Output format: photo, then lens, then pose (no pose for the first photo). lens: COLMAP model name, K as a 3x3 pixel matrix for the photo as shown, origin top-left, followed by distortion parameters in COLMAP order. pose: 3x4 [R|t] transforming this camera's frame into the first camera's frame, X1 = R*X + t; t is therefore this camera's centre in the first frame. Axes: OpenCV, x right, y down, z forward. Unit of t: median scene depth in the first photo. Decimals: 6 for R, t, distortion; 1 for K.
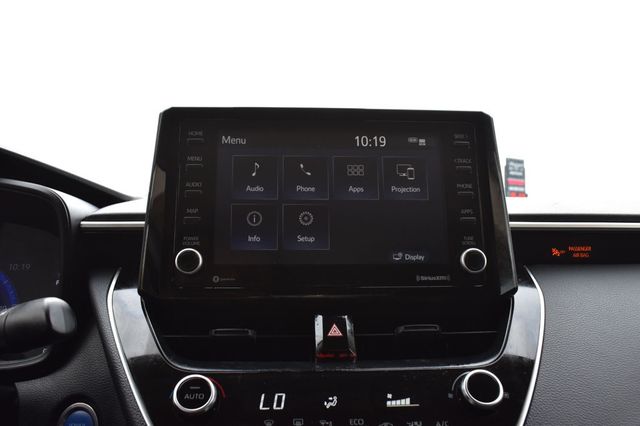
lens RADIAL K [[540.2, 0, 320.2], [0, 540.2, 212.3], [0, 0, 1]] dist [-0.103966, 0.022470]
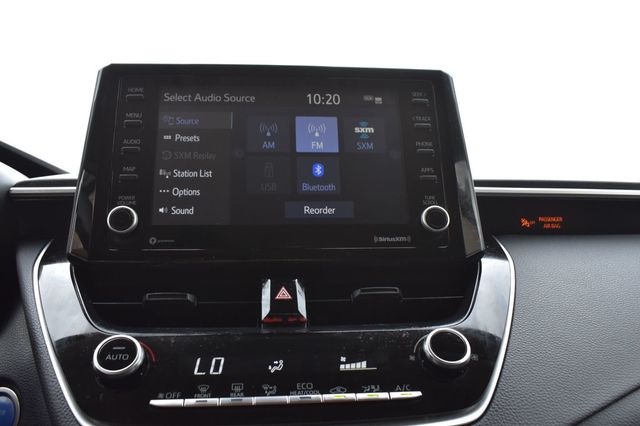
lens RADIAL K [[540.2, 0, 318.9], [0, 540.2, 214.6], [0, 0, 1]] dist [-0.103966, 0.022470]
pose [[0.999138, -0.009739, 0.040351, 0.048972], [0.012709, 0.997177, -0.074003, 0.148150], [-0.039517, 0.074452, 0.996441, 0.086147]]
